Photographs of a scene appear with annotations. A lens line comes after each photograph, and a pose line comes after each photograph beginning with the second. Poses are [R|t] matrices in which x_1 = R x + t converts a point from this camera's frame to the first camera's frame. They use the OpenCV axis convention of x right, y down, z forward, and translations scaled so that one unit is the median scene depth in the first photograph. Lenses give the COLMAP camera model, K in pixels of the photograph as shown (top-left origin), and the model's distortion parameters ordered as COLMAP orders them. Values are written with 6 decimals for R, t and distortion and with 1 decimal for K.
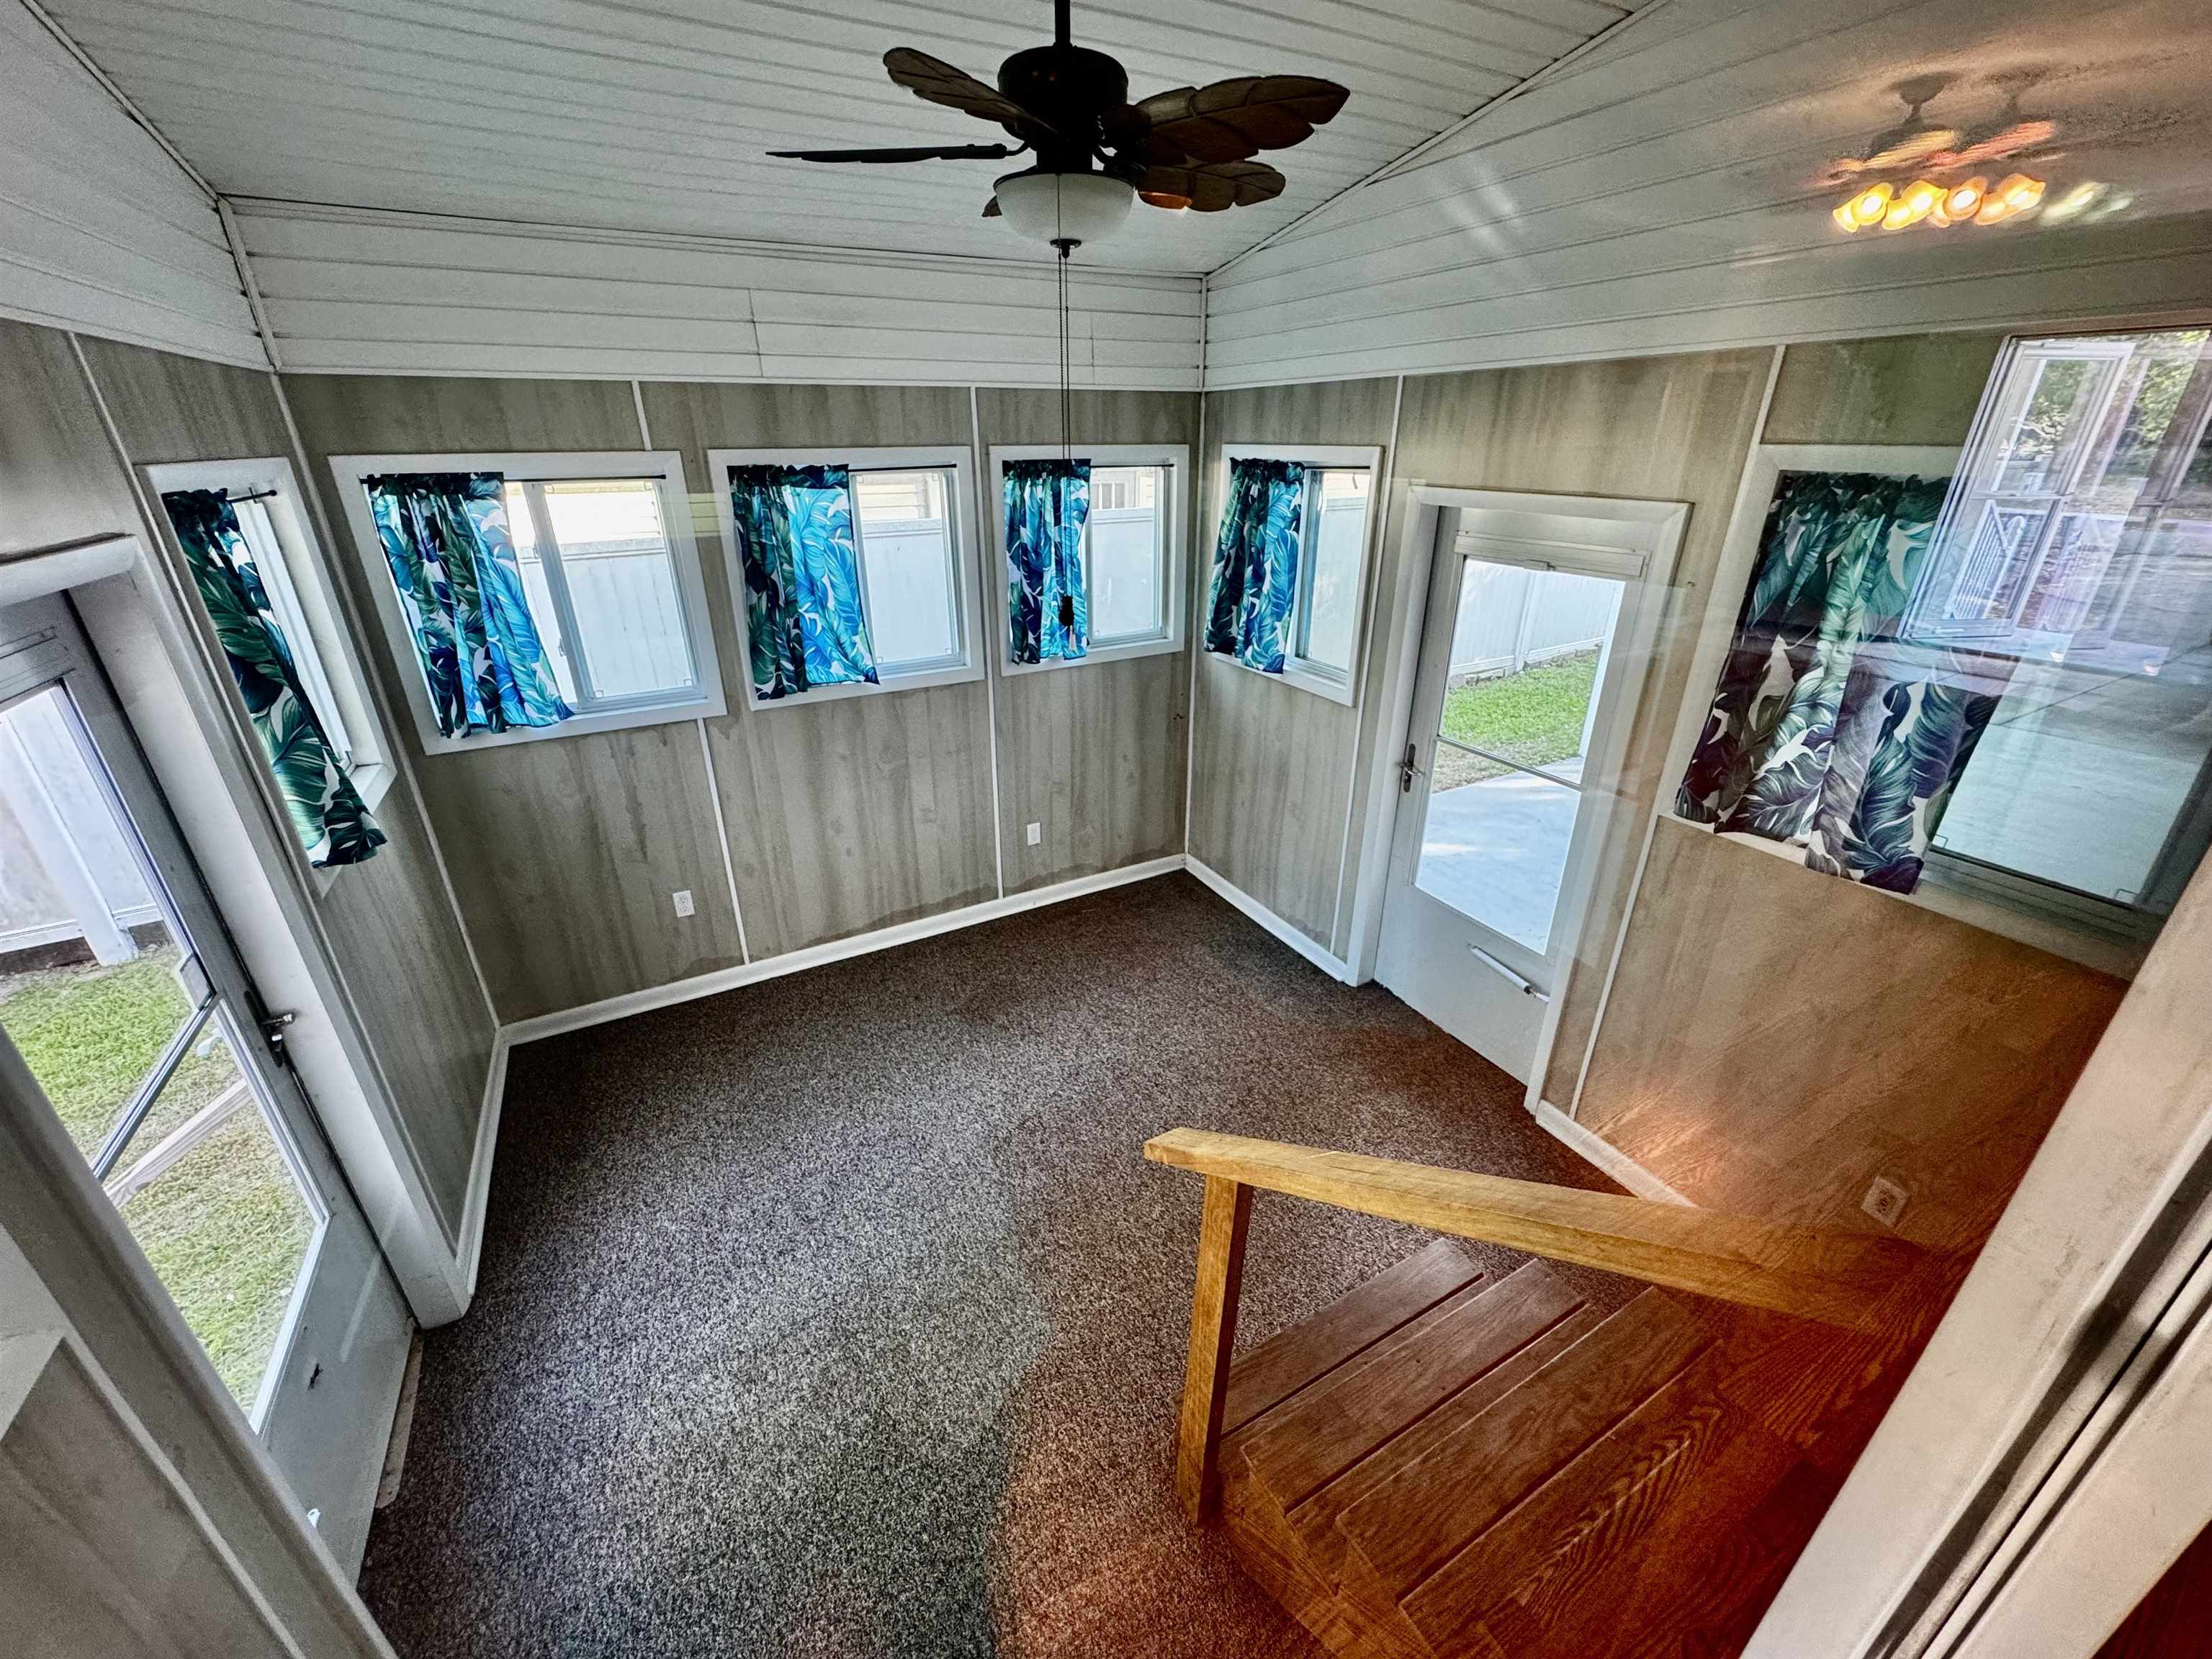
lens RADIAL K [[876.6, 0, 1108.4], [0, 876.6, 825.0], [0, 0, 1]] dist [-0.005049, 0.000574]
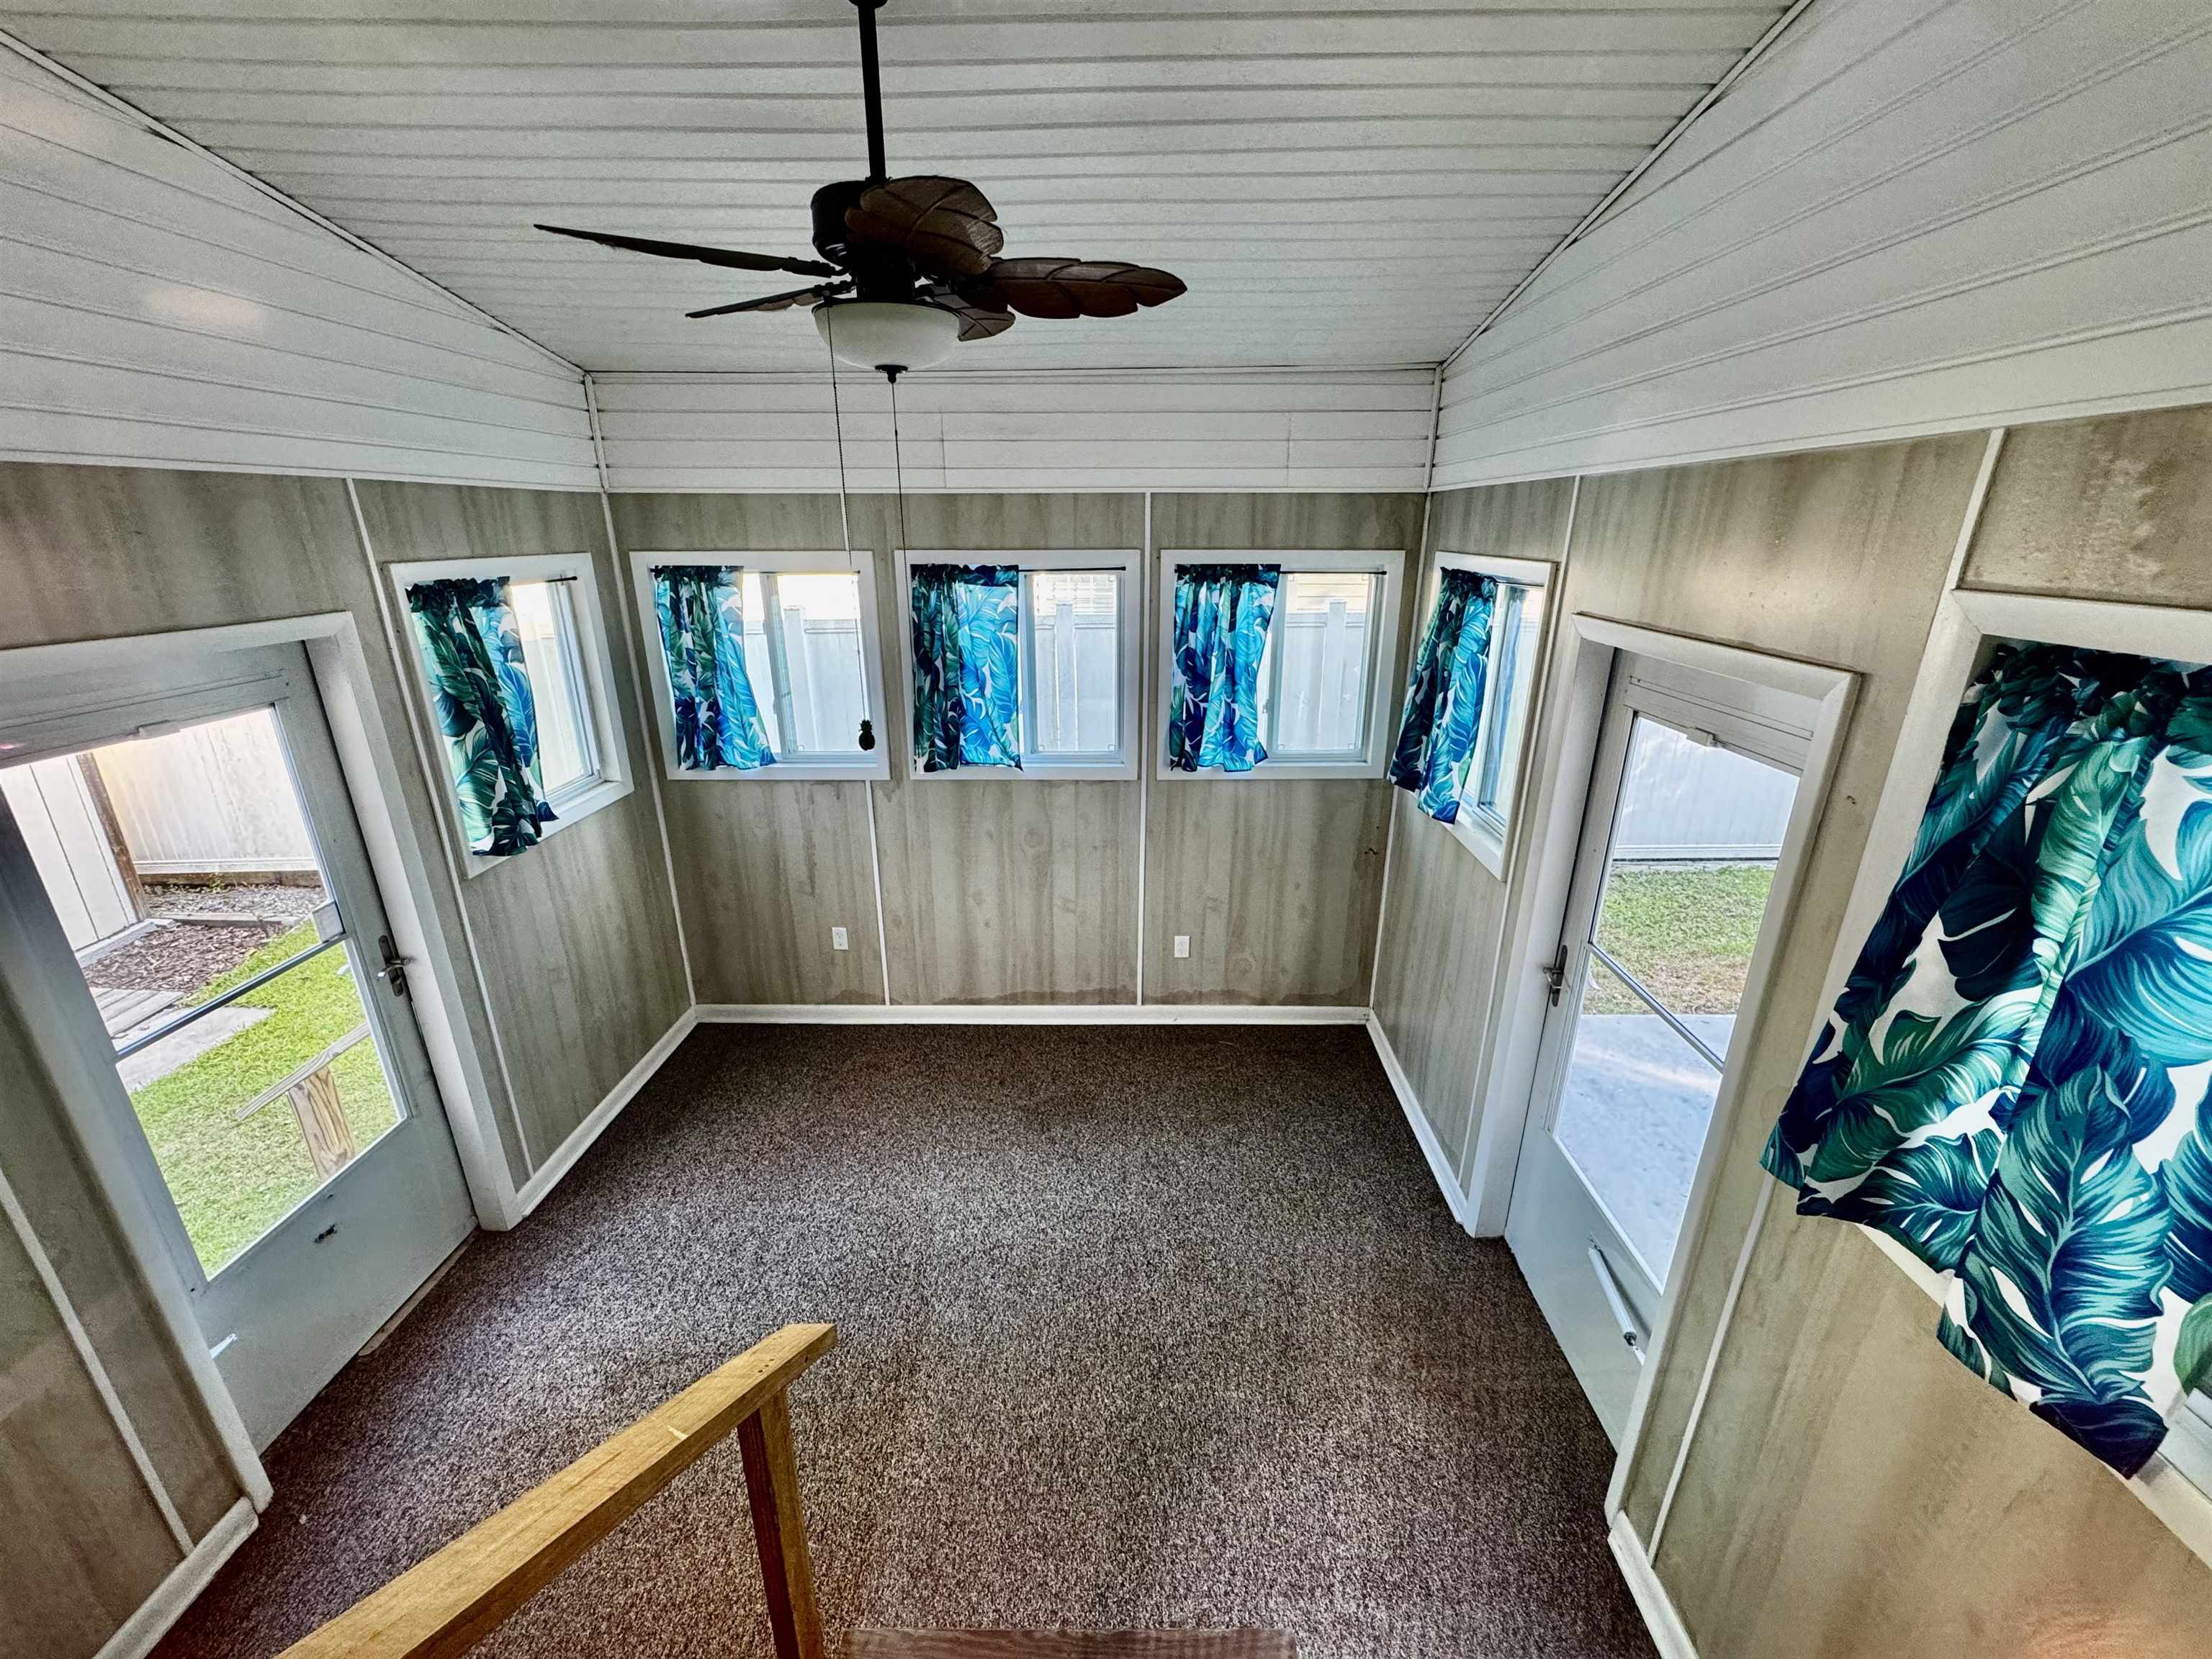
lens RADIAL K [[876.6, 0, 1112.8], [0, 876.6, 826.7], [0, 0, 1]] dist [-0.005049, 0.000574]
pose [[0.872717, 0.163948, -0.459875, 0.370026], [-0.201970, 0.978790, -0.034339, -0.096859], [0.444491, 0.122849, 0.887319, 0.163252]]
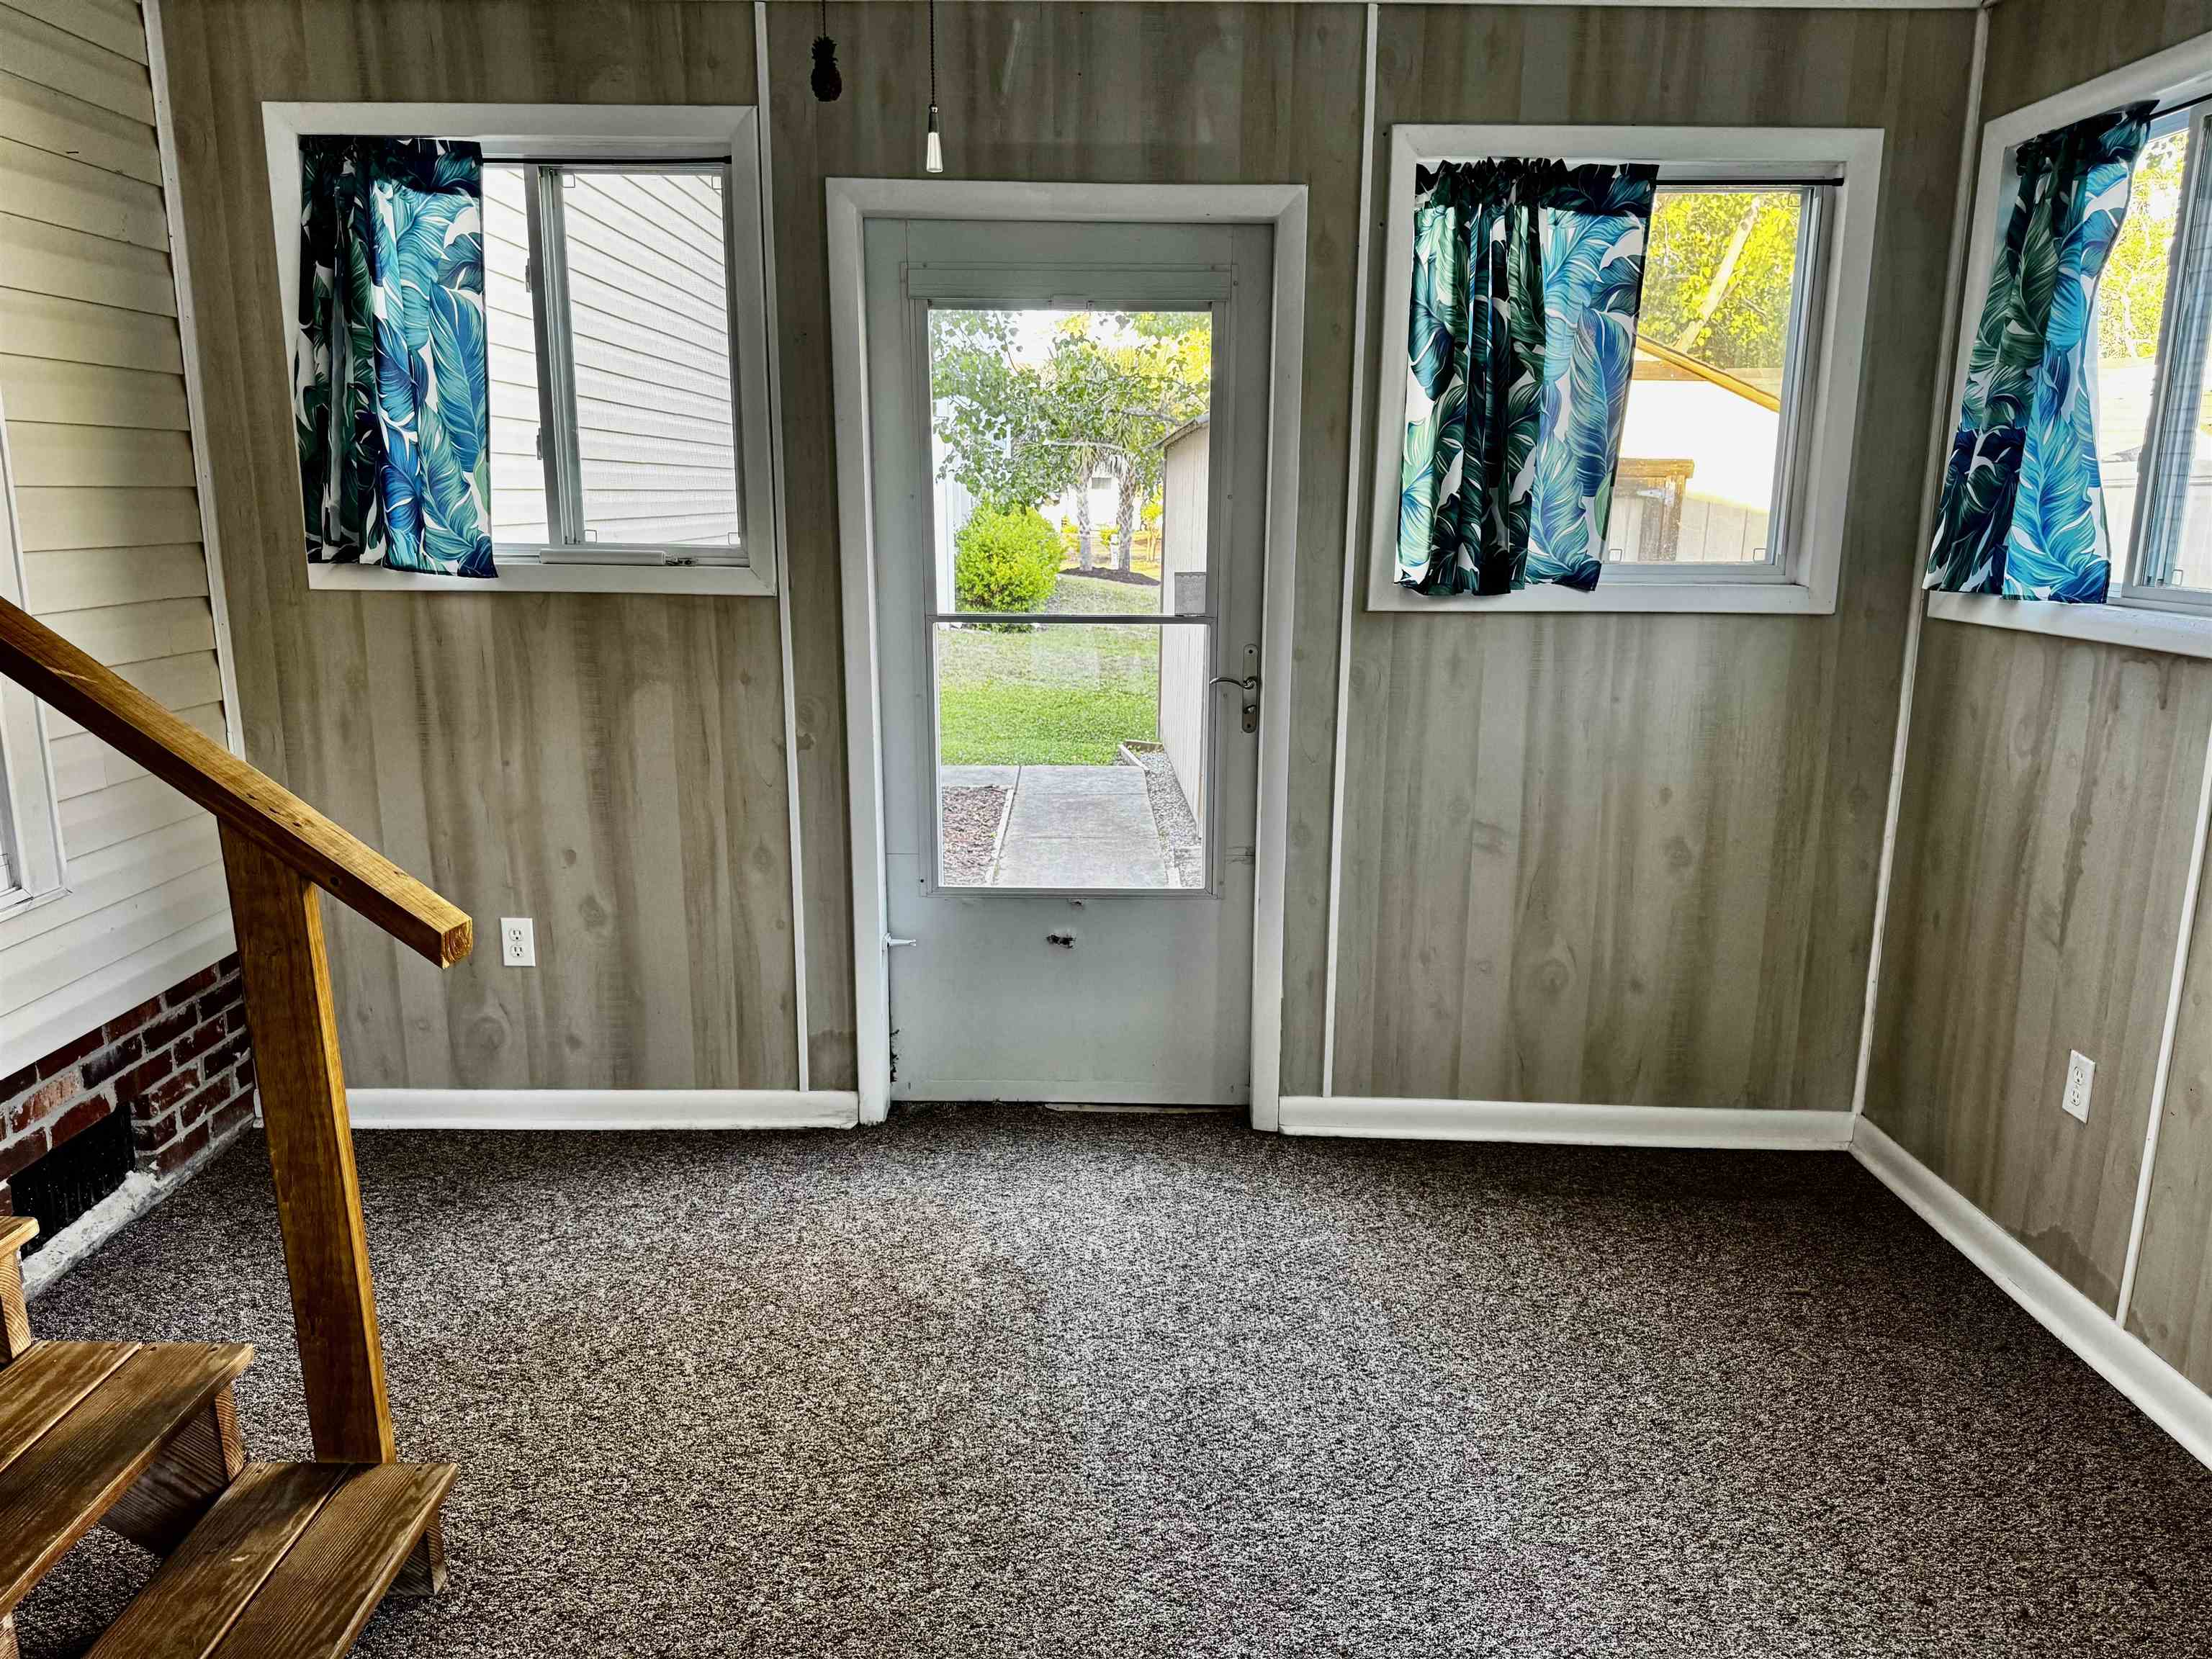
lens RADIAL K [[1557.7, 0, 1104.8], [0, 1557.7, 843.8], [0, 0, 1]] dist [0.044871, -0.026142]
pose [[-0.477709, 0.192017, -0.857277, 0.440268], [-0.361963, 0.846126, 0.391220, -0.161868], [0.800485, 0.497192, -0.334699, 0.961580]]
